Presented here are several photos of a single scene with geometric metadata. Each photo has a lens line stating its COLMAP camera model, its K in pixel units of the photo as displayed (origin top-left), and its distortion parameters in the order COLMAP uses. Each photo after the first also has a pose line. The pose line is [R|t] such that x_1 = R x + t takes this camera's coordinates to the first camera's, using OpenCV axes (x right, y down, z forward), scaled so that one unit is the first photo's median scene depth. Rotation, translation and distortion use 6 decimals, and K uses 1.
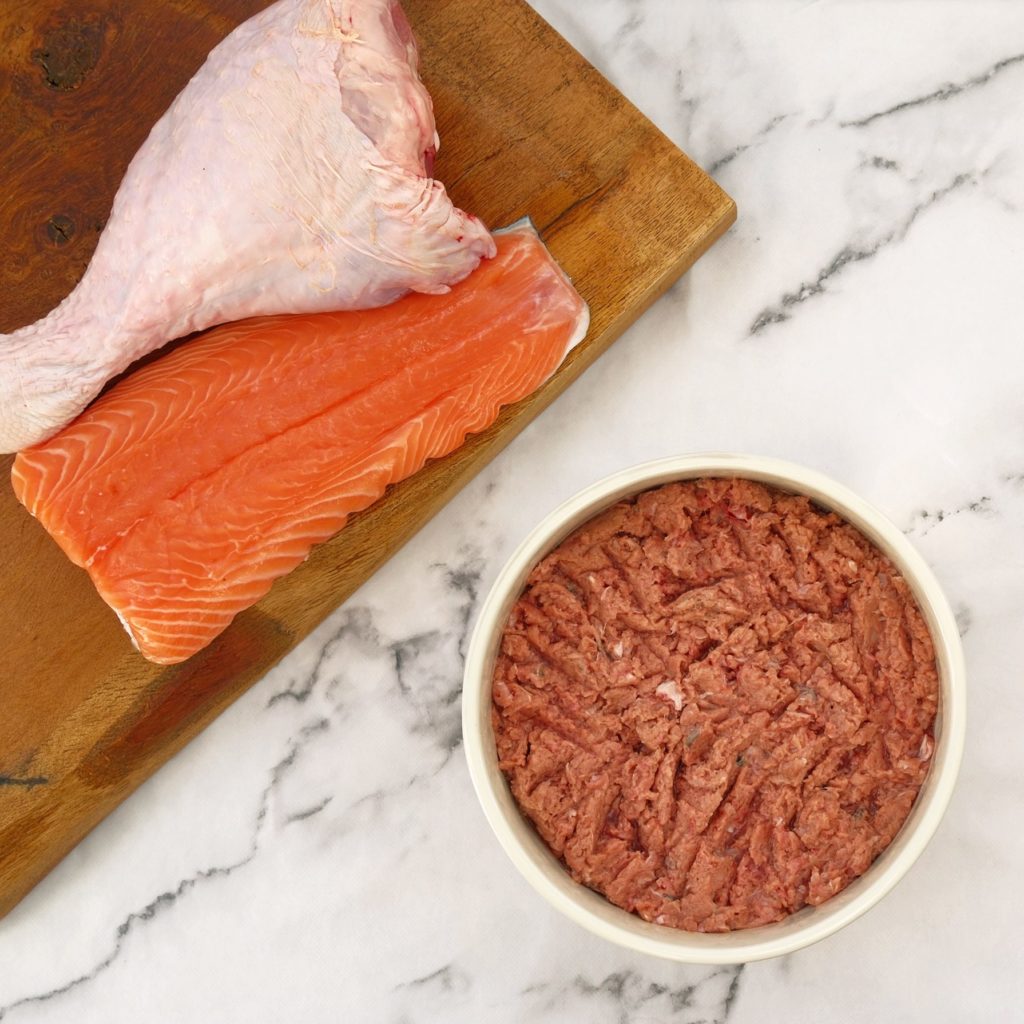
lens RADIAL K [[1524.3, 0, 702.6], [0, 1524.3, 549.2], [0, 0, 1]] dist [0.016352, -0.028984]
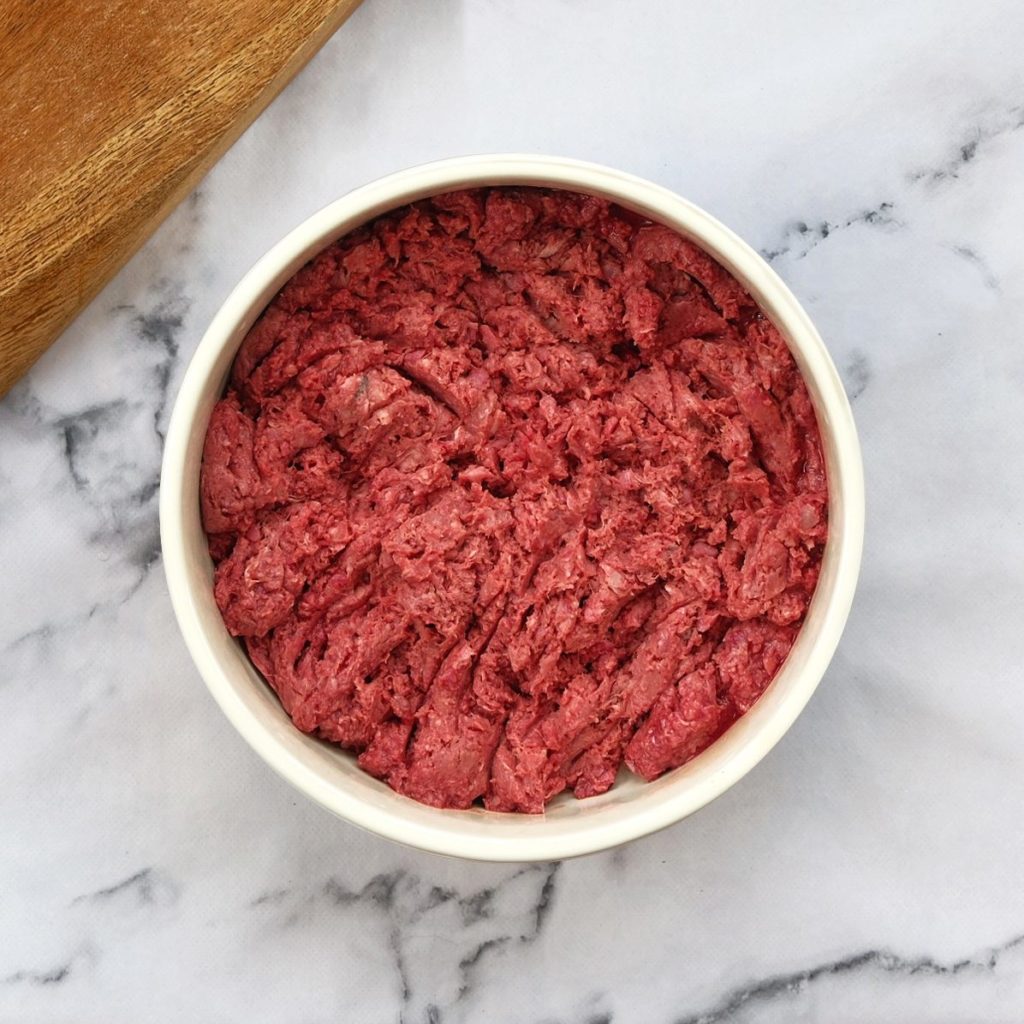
lens RADIAL K [[1534.4, 0, 537.7], [0, 1534.4, 327.4], [0, 0, 1]] dist [-0.007877, 0.005936]
pose [[0.999614, -0.014963, 0.023391, 0.002889], [0.014334, 0.999537, 0.026825, 0.003119], [-0.023782, -0.026480, 0.999366, 0.282692]]
